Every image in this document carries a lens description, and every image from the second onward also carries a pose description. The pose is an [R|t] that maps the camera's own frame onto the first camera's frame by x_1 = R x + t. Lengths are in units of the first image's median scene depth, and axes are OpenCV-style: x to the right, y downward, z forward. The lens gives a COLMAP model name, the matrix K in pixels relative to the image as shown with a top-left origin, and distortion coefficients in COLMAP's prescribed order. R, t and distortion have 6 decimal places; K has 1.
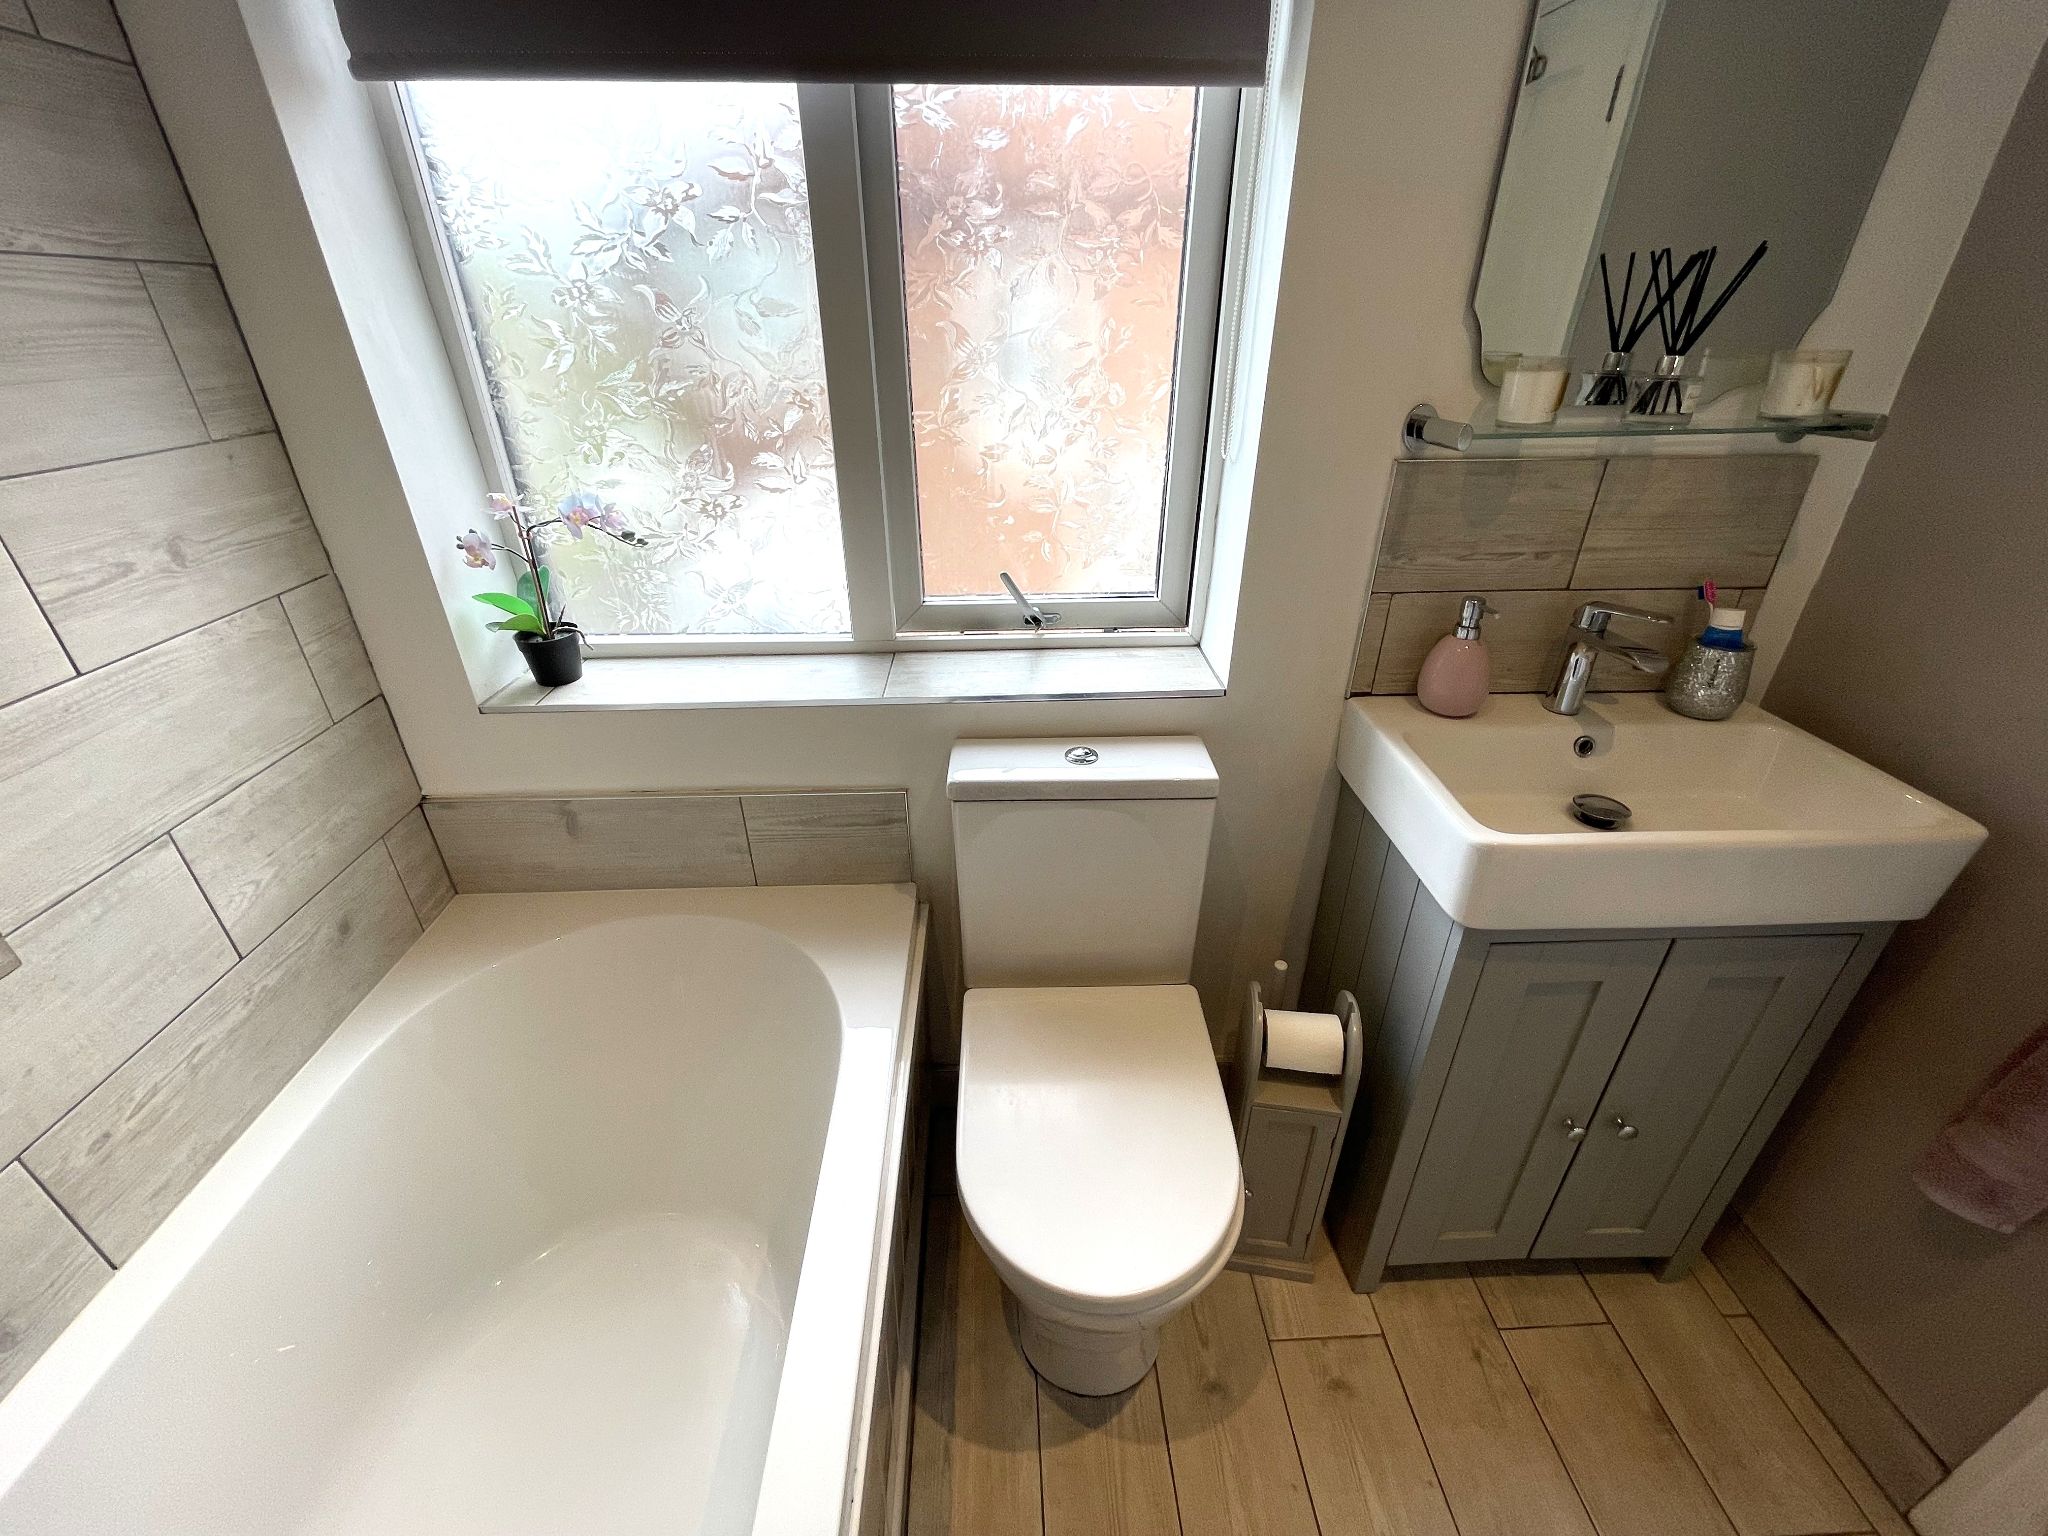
lens RADIAL K [[826.2, 0, 1026.4], [0, 826.2, 746.4], [0, 0, 1]] dist [-0.003463, -0.000215]
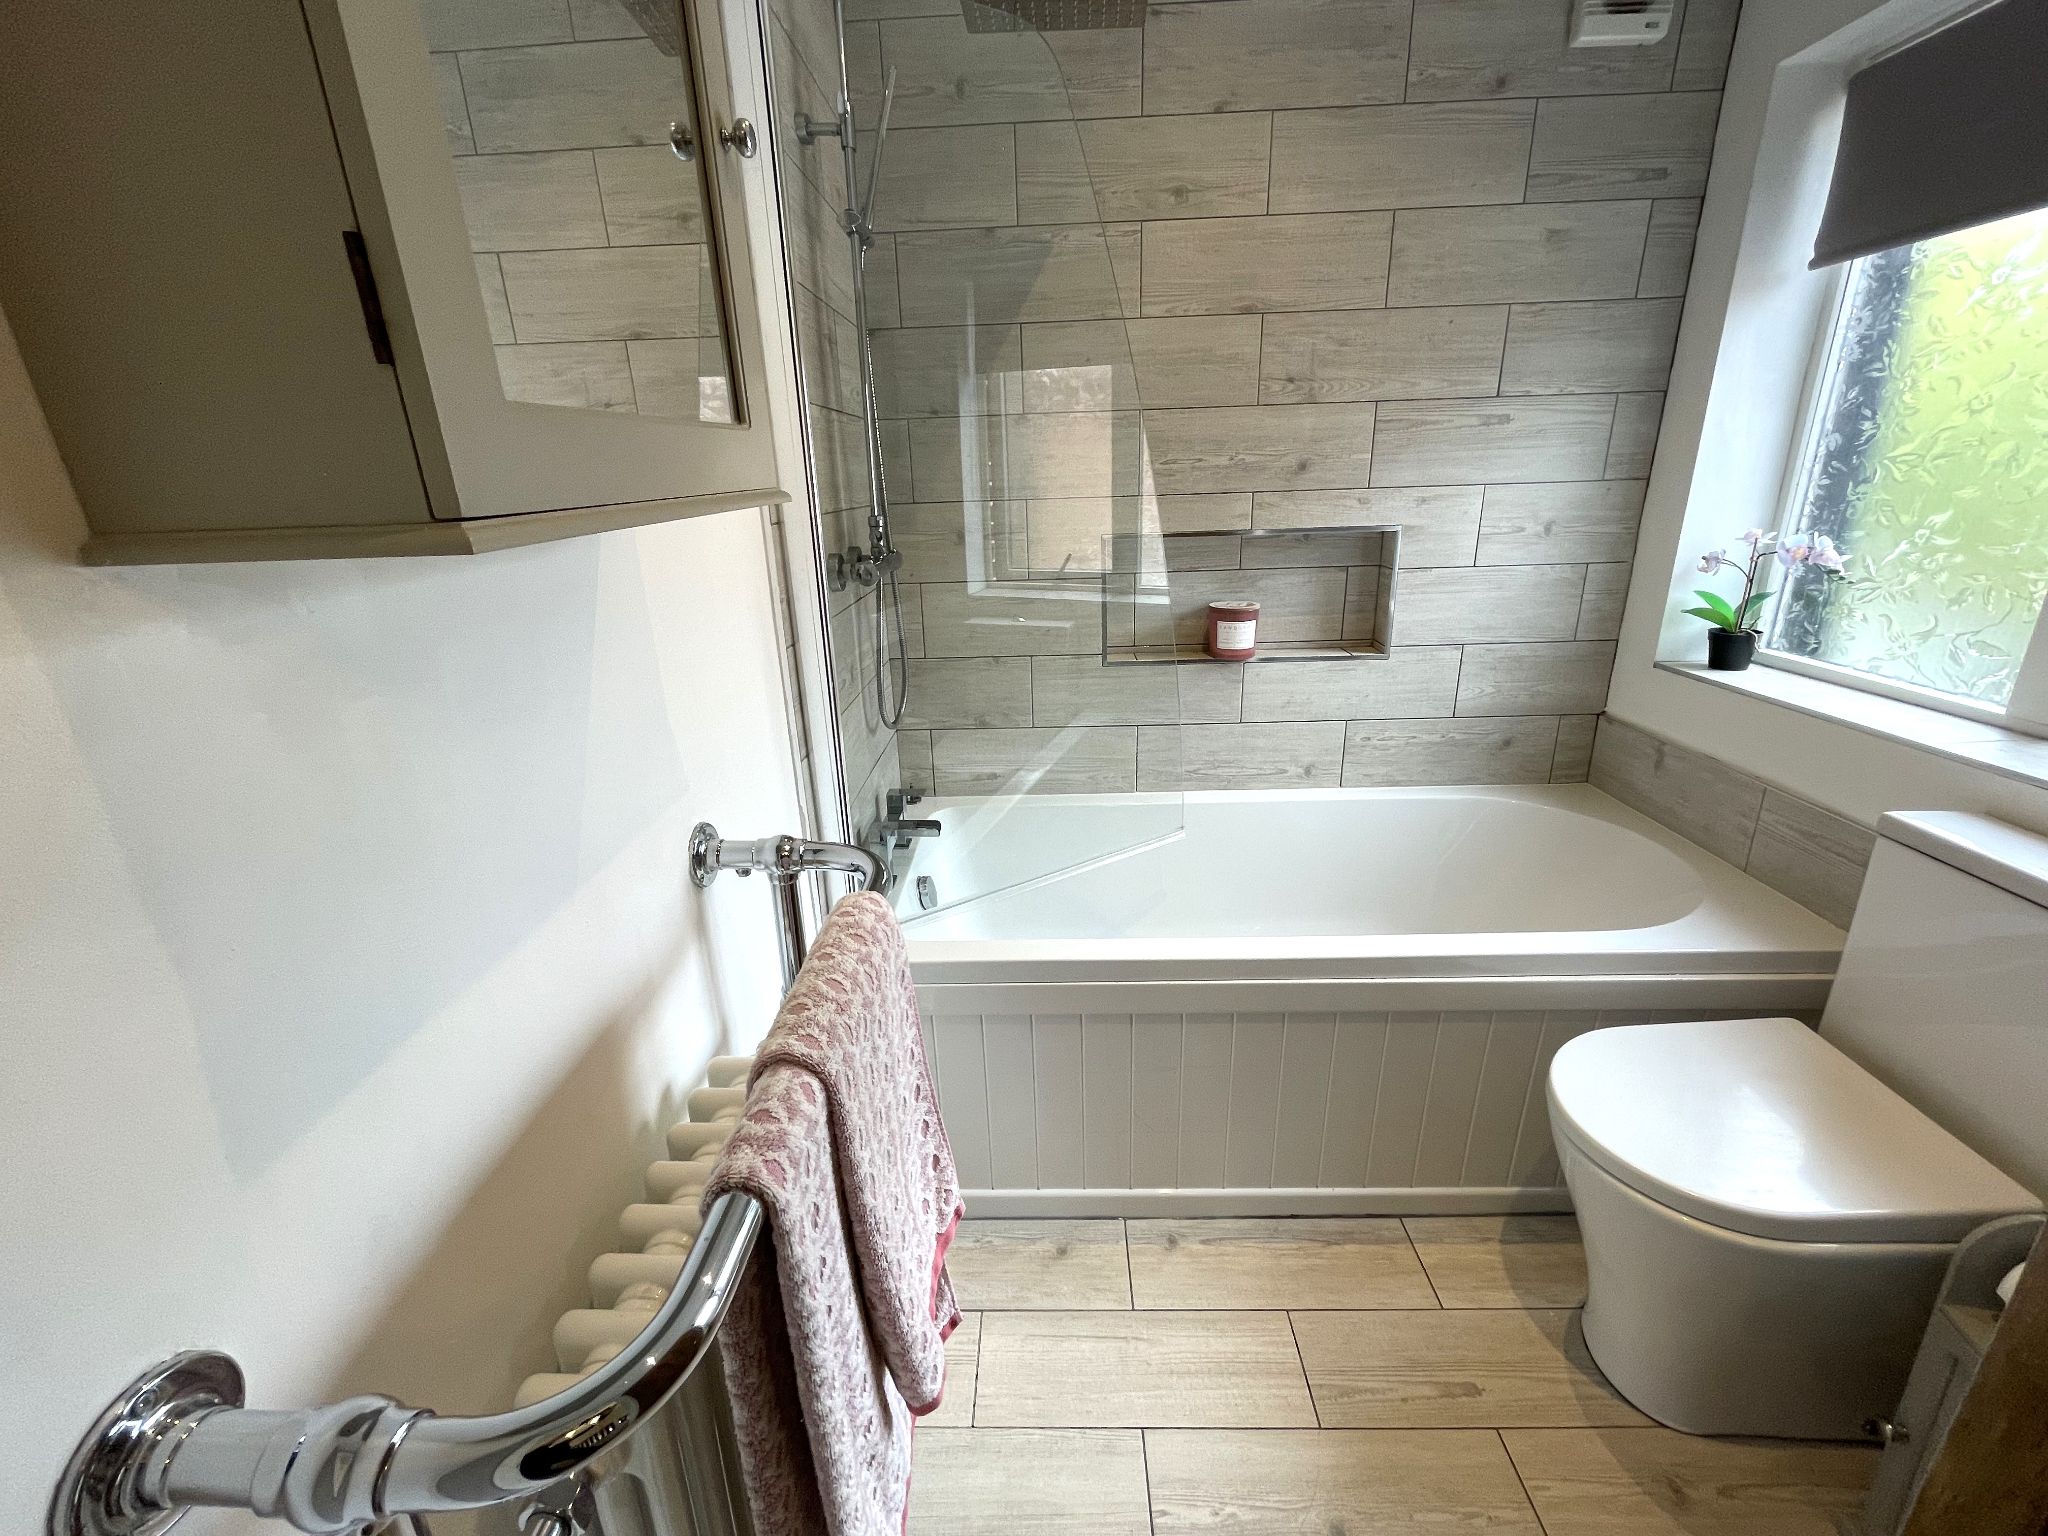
lens RADIAL K [[826.2, 0, 1016.9], [0, 826.2, 749.4], [0, 0, 1]] dist [-0.003463, -0.000215]
pose [[-0.075618, 0.317872, -0.945113, 0.931759], [-0.434187, 0.842757, 0.318186, 0.118208], [0.897643, 0.434416, 0.074288, -0.088239]]
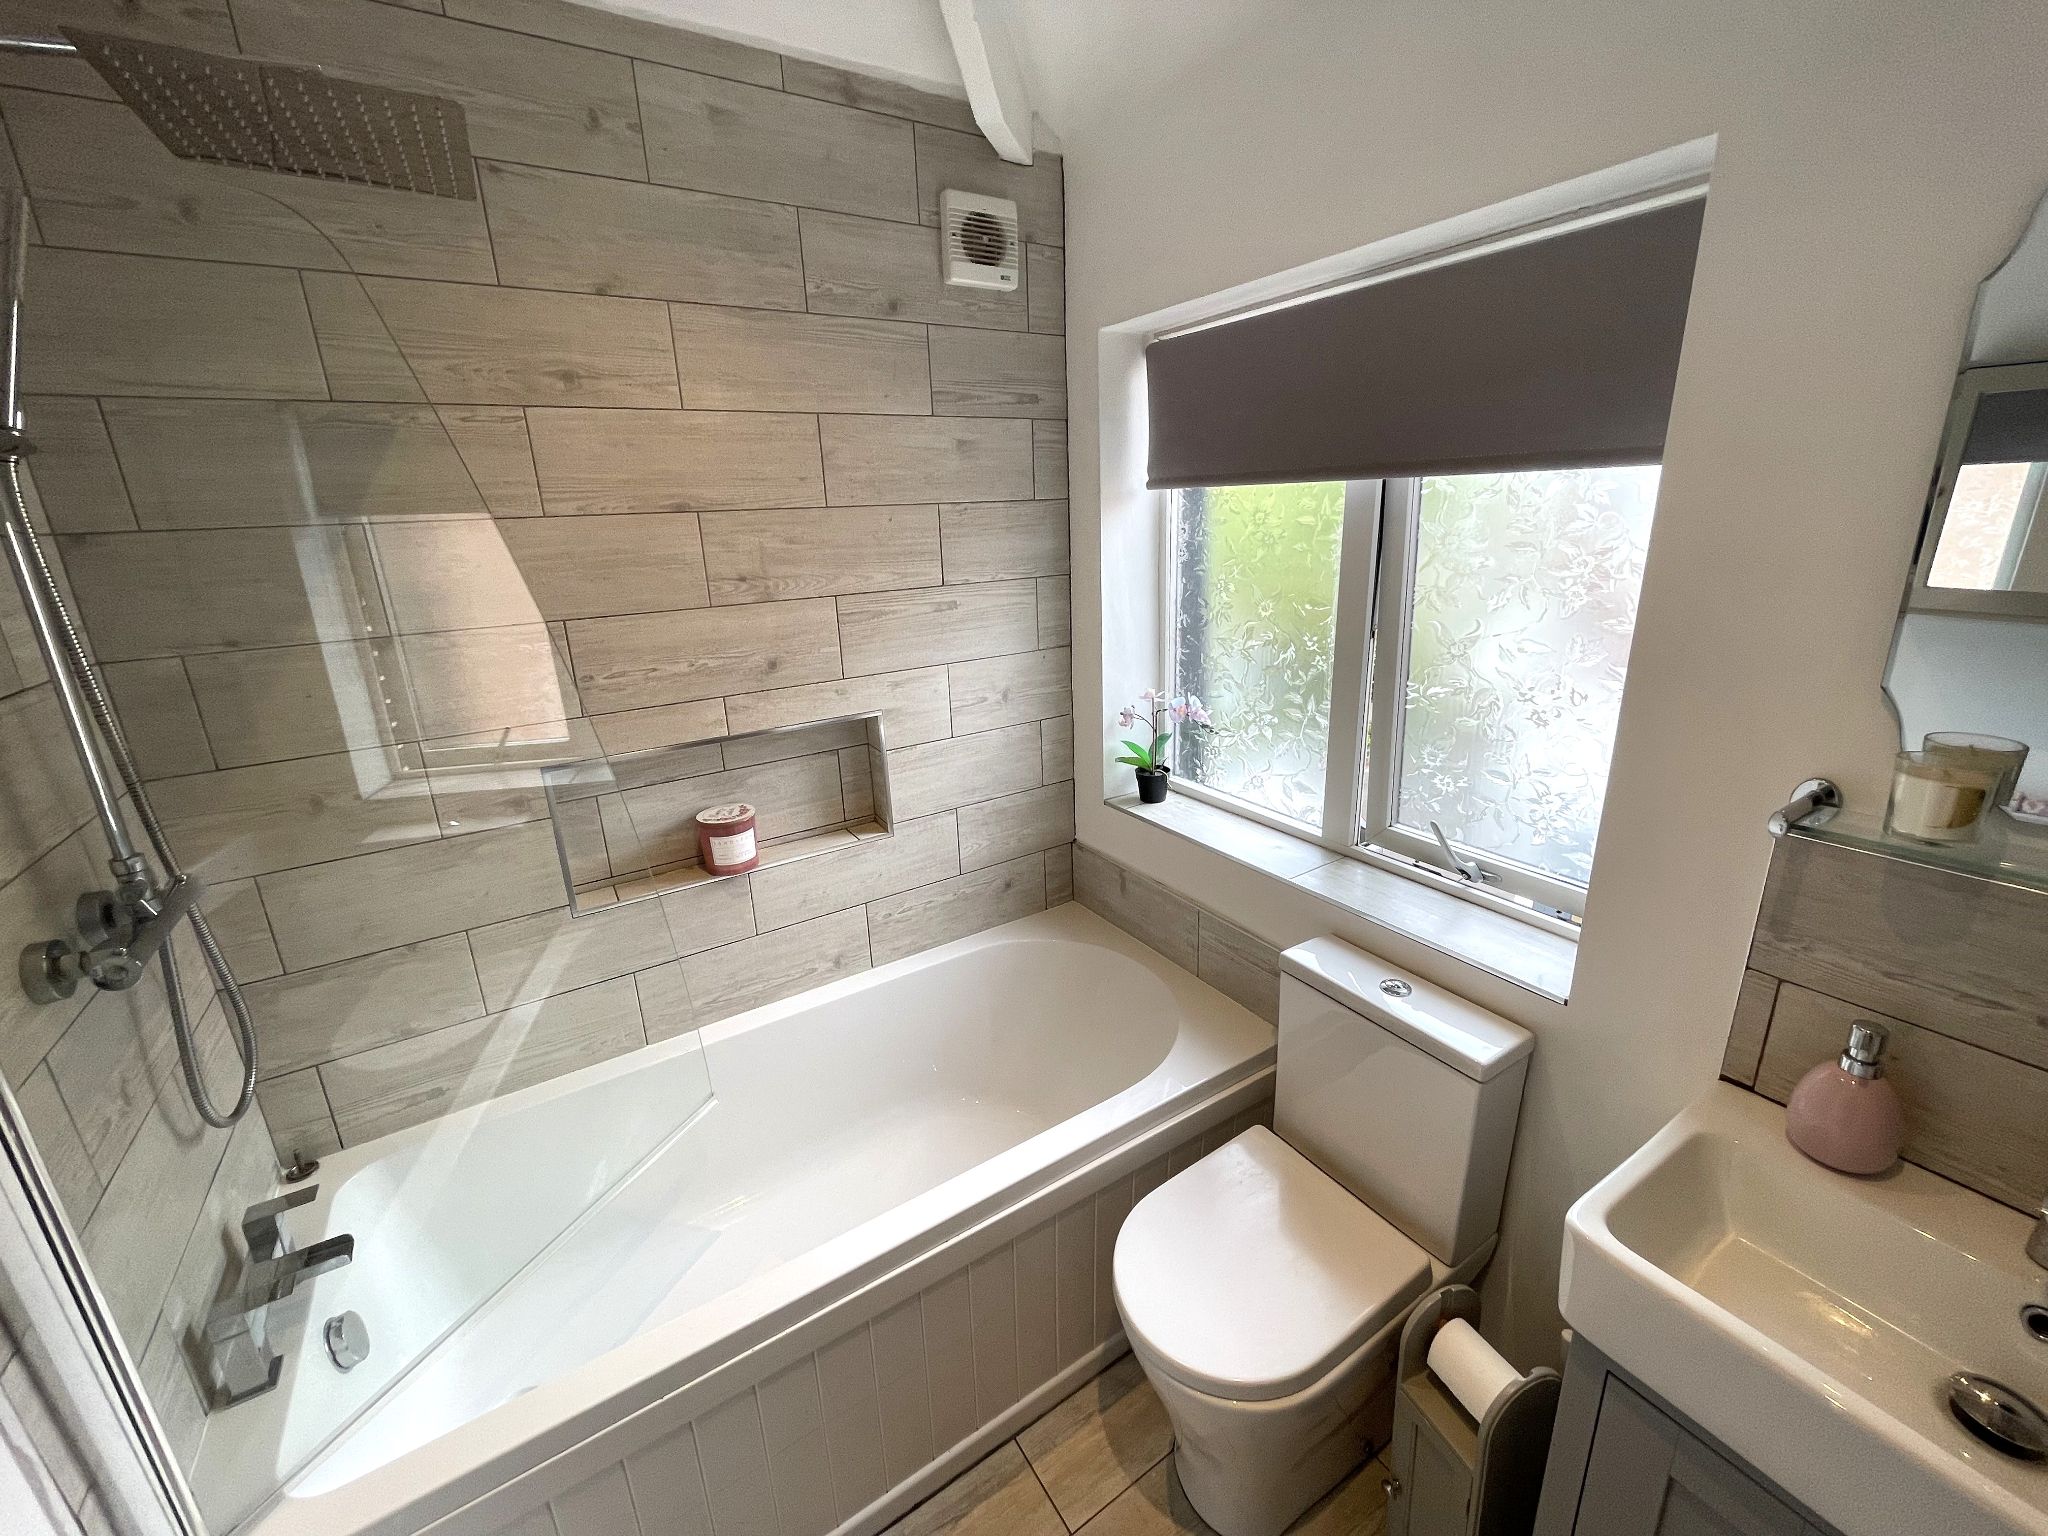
lens RADIAL K [[826.2, 0, 1021.0], [0, 826.2, 749.4], [0, 0, 1]] dist [-0.003463, -0.000215]
pose [[0.500812, 0.229589, -0.834552, 0.710384], [-0.372141, 0.927629, 0.031874, -0.144338], [0.781472, 0.294608, 0.550007, -0.134654]]
